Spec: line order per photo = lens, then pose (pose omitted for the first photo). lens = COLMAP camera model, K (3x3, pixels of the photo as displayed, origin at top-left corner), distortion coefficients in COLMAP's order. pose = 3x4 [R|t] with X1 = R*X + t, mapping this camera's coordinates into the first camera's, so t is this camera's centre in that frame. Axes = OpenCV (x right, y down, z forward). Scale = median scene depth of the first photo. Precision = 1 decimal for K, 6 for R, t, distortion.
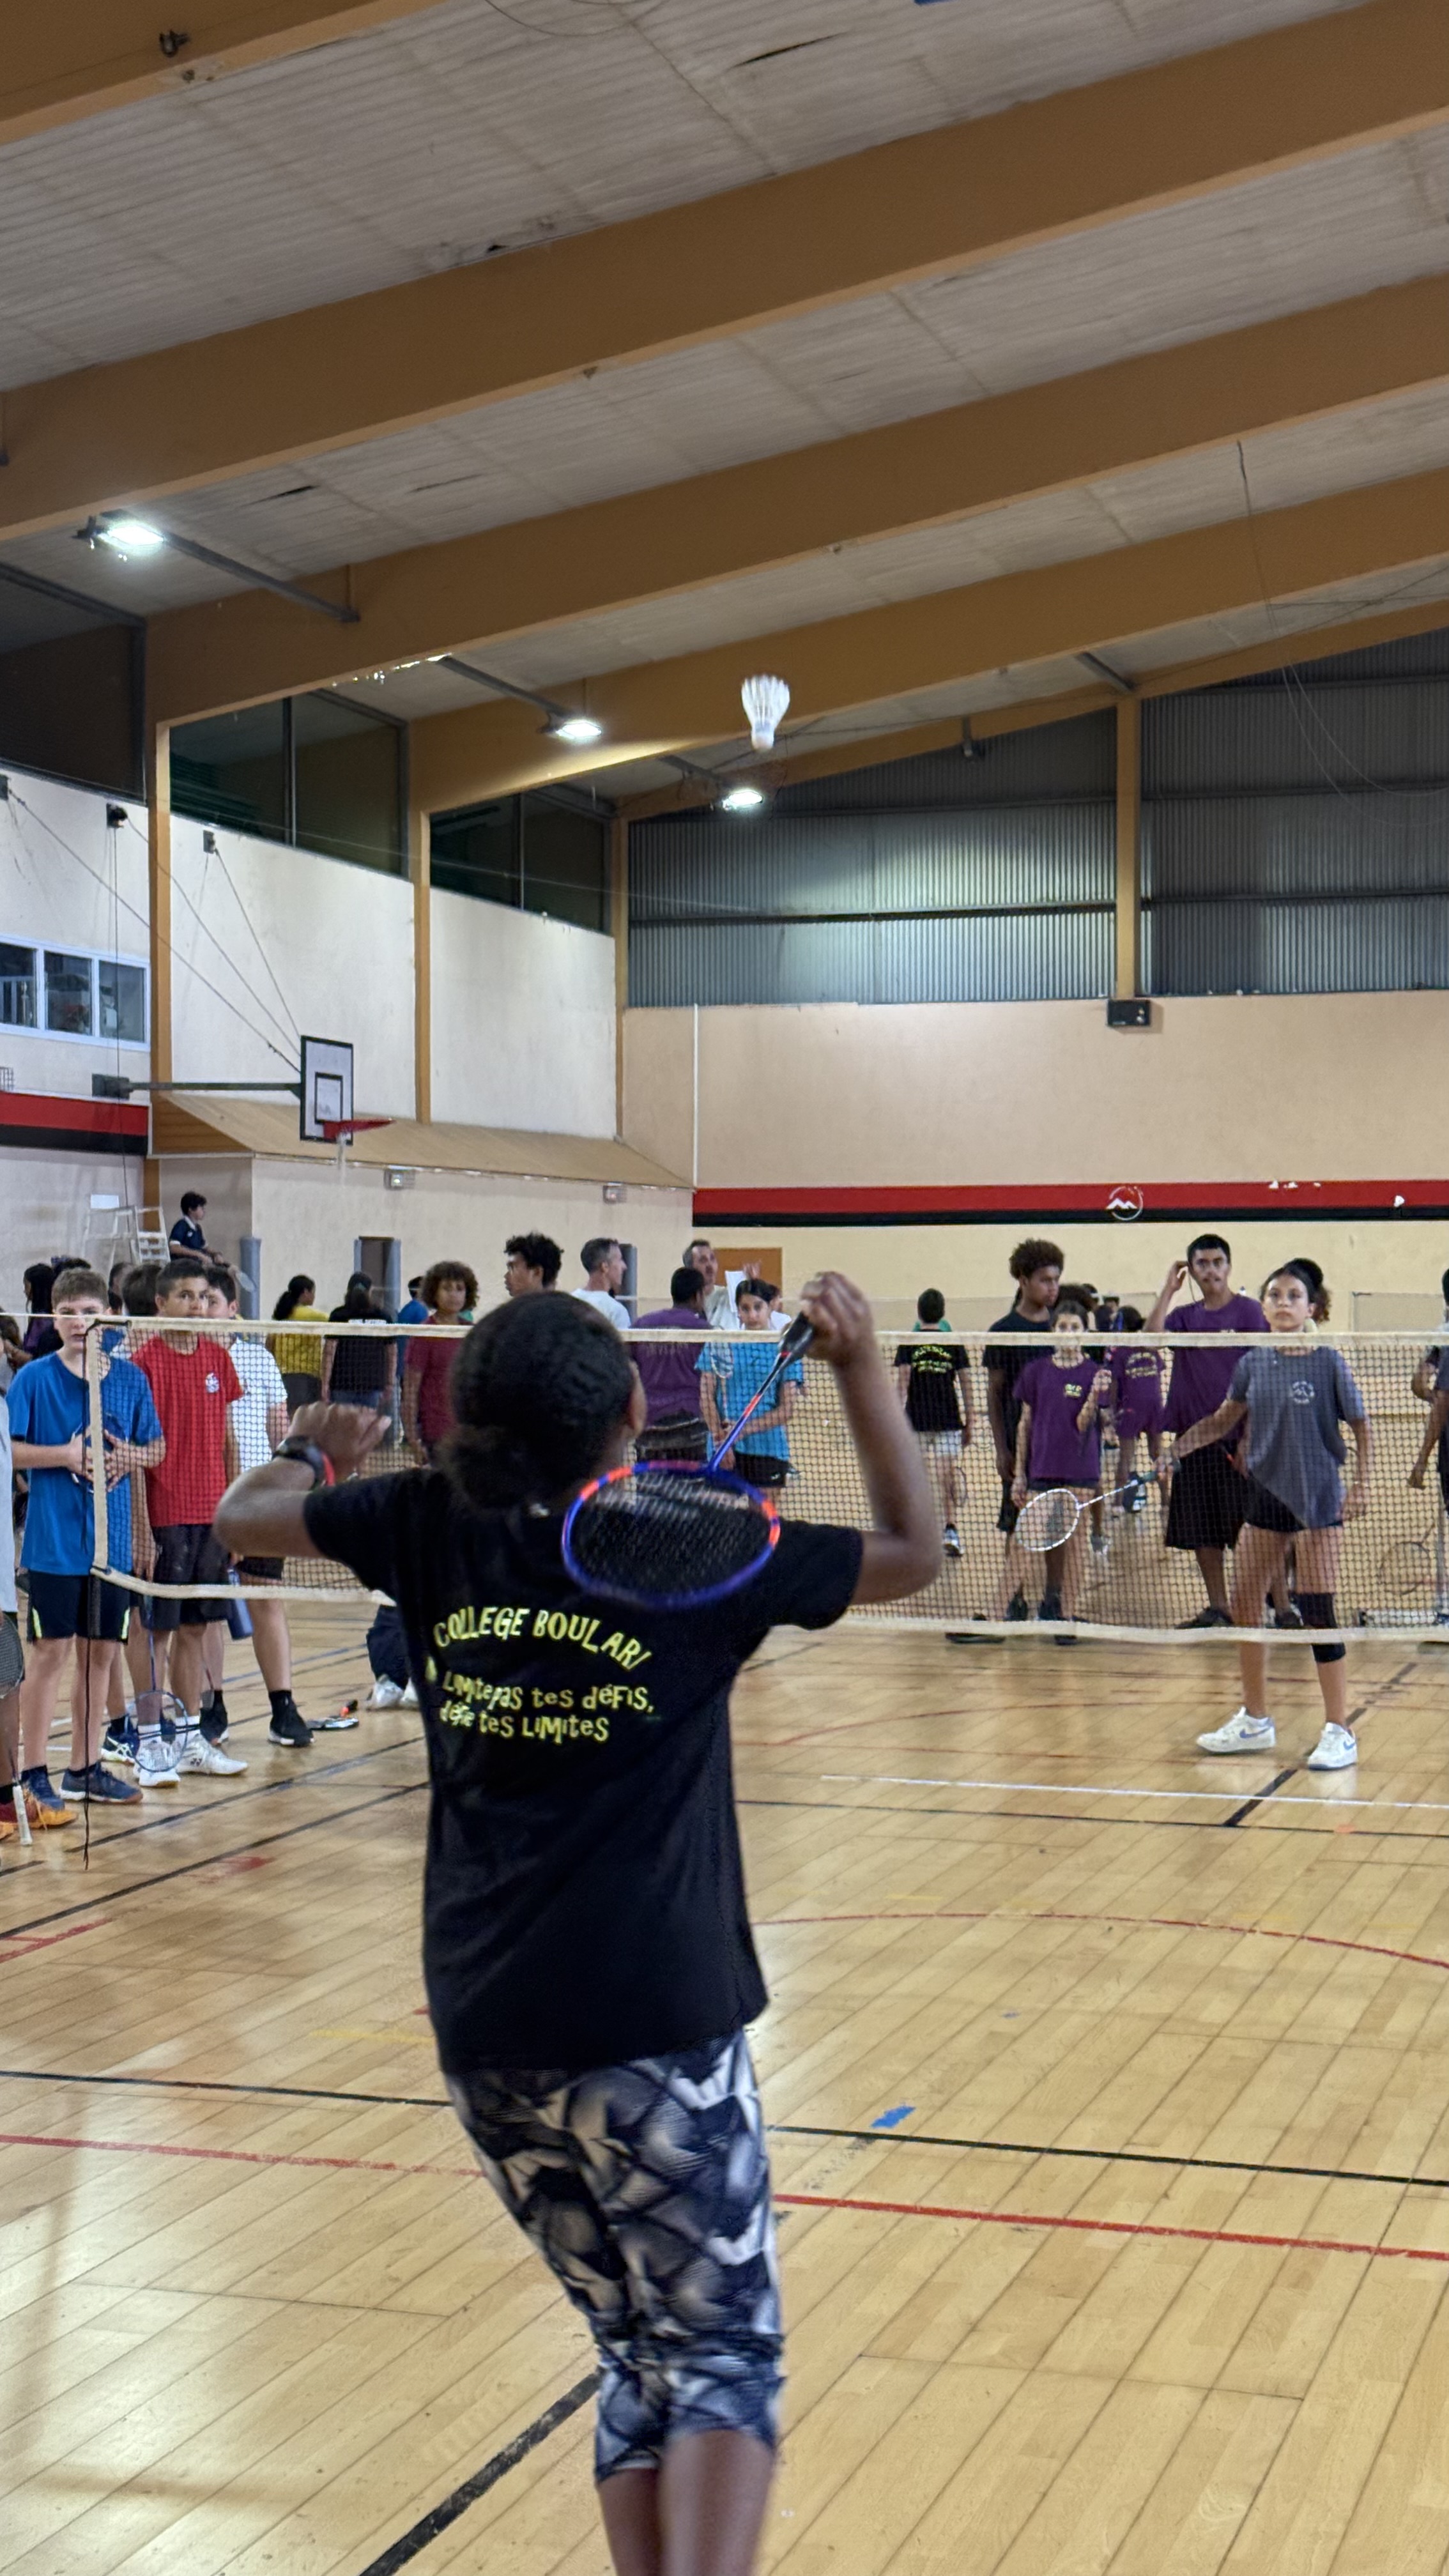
lens RADIAL K [[3451.8, 0, 815.5], [0, 3451.8, 1290.1], [0, 0, 1]] dist [0.453723, 0.003288]
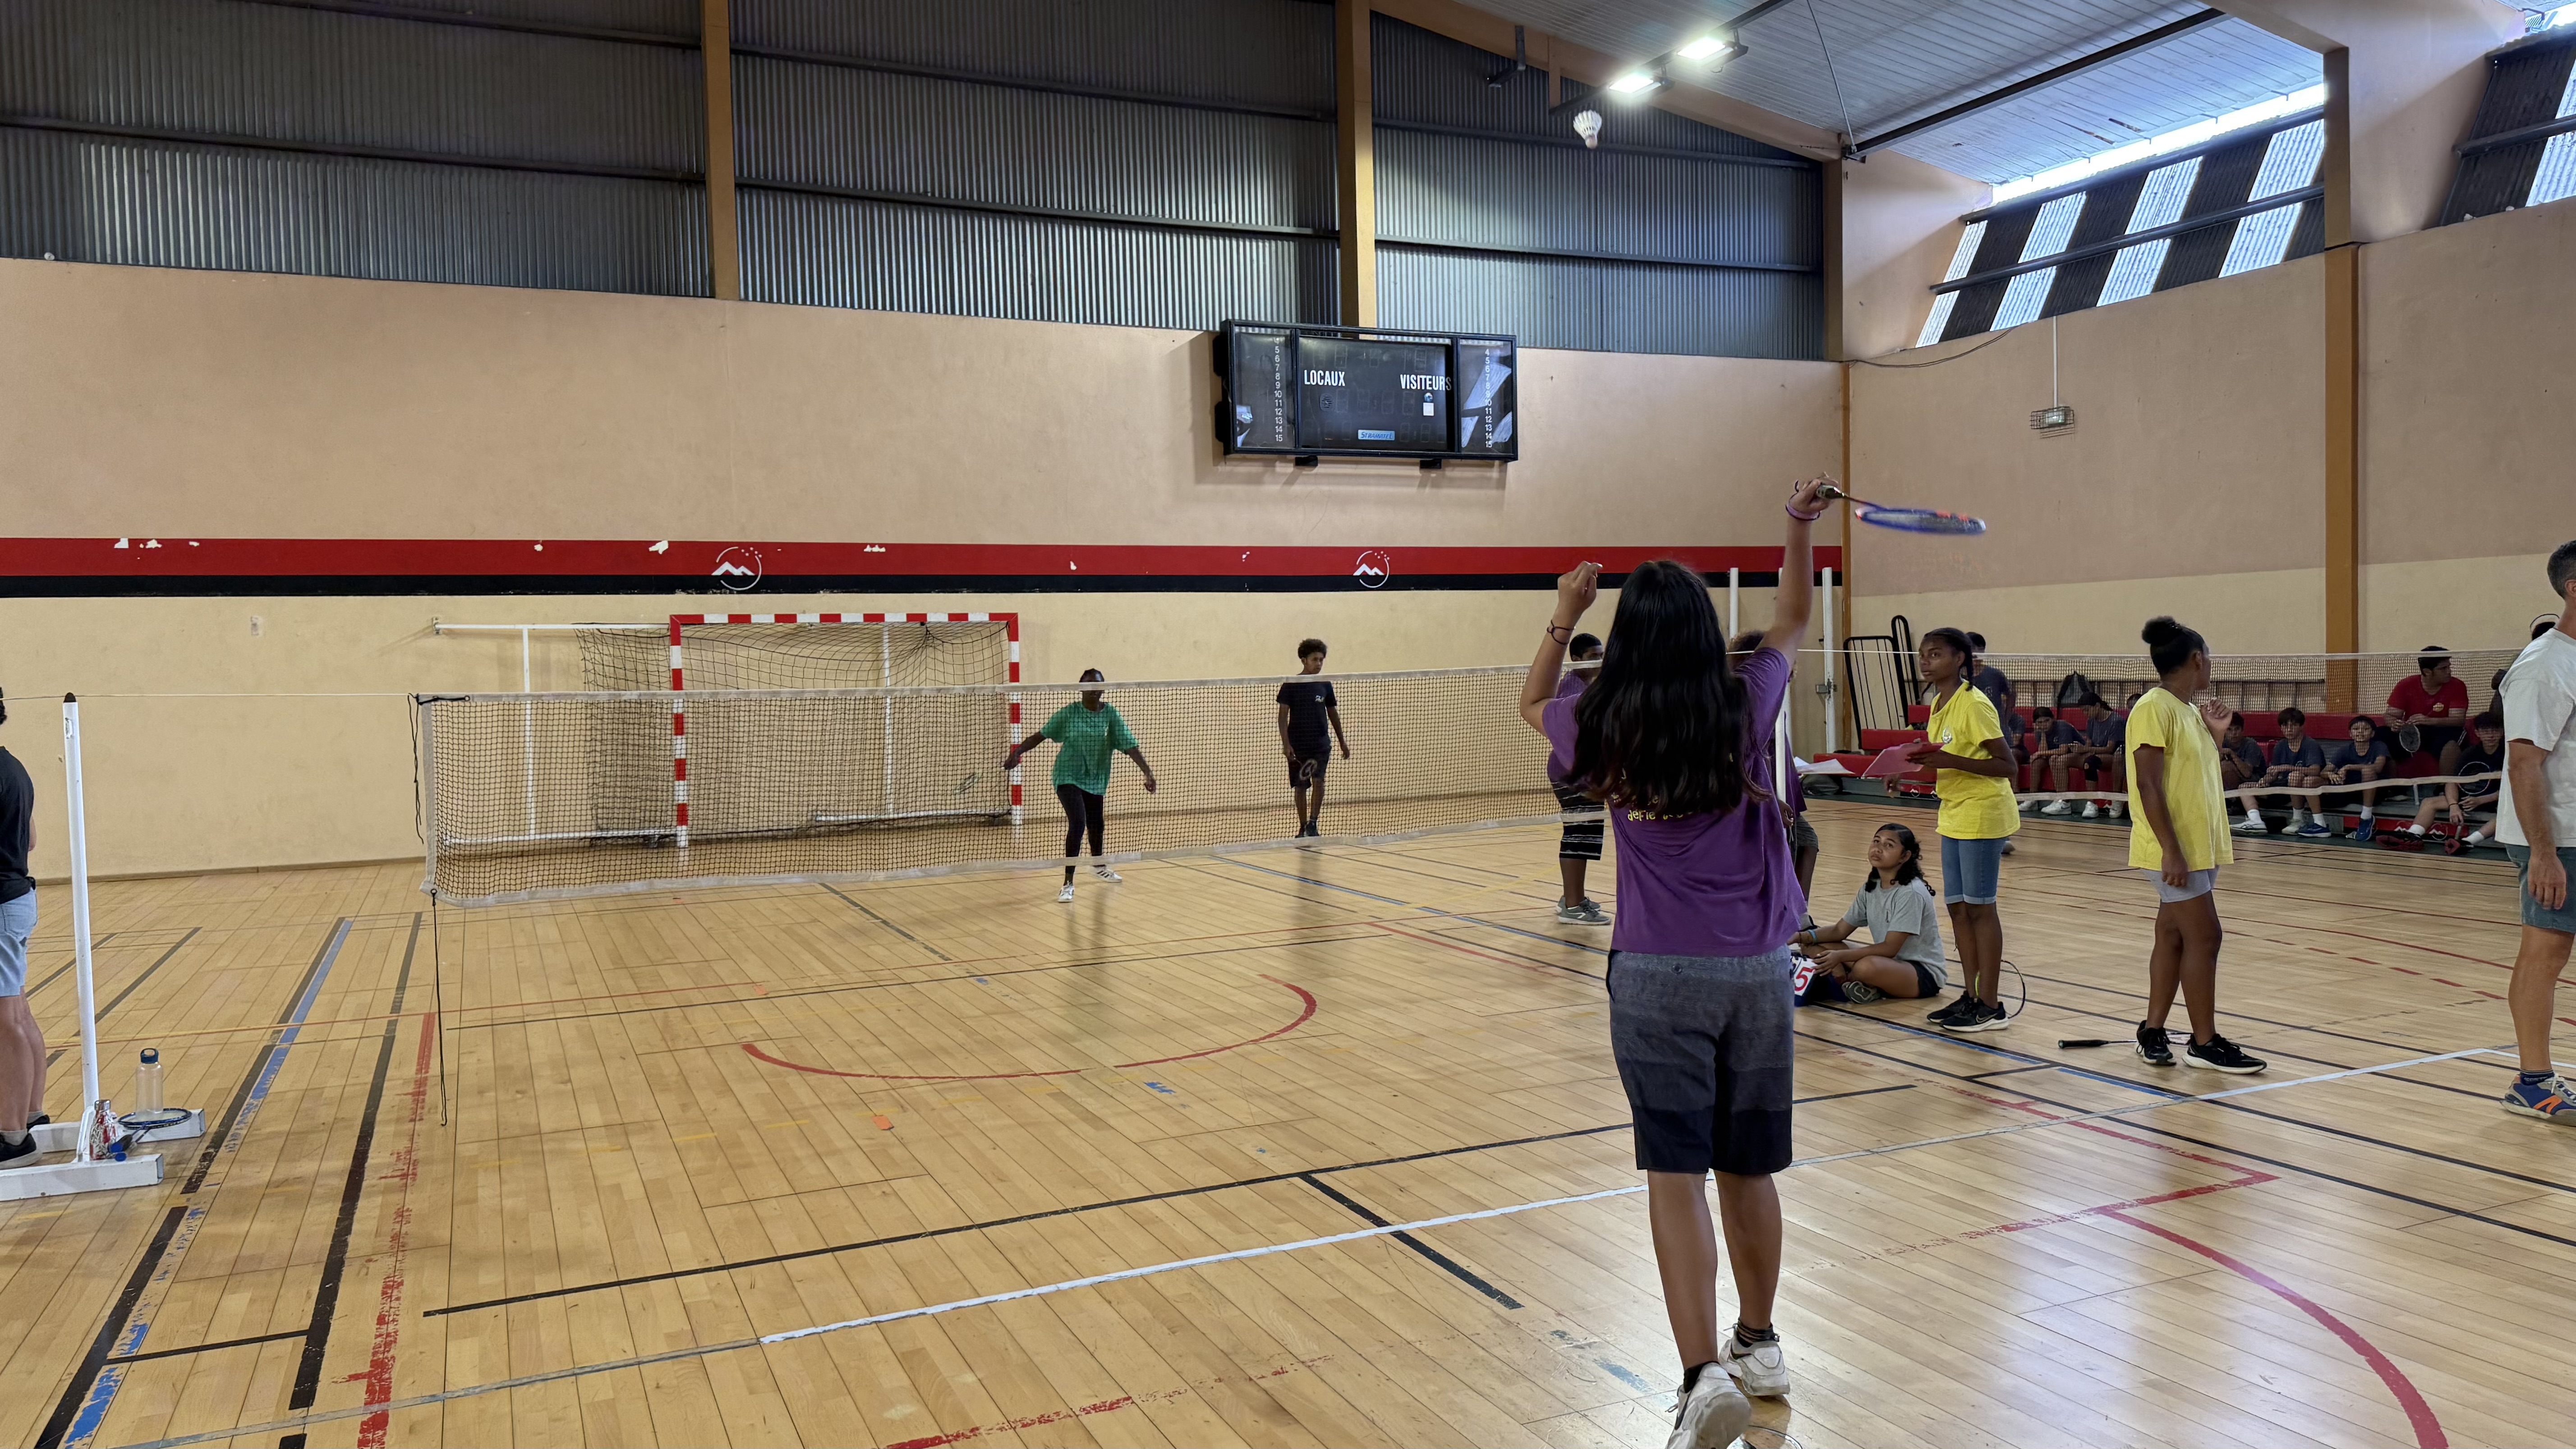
lens RADIAL K [[1835.2, 0, 1316.0], [0, 1835.2, 722.8], [0, 0, 1]] dist [0.017087, -0.009065]
pose [[0.740986, -0.037302, 0.670484, 0.061008], [0.023128, 0.999281, 0.030034, -0.000386], [-0.671123, -0.006748, 0.741316, 0.579504]]
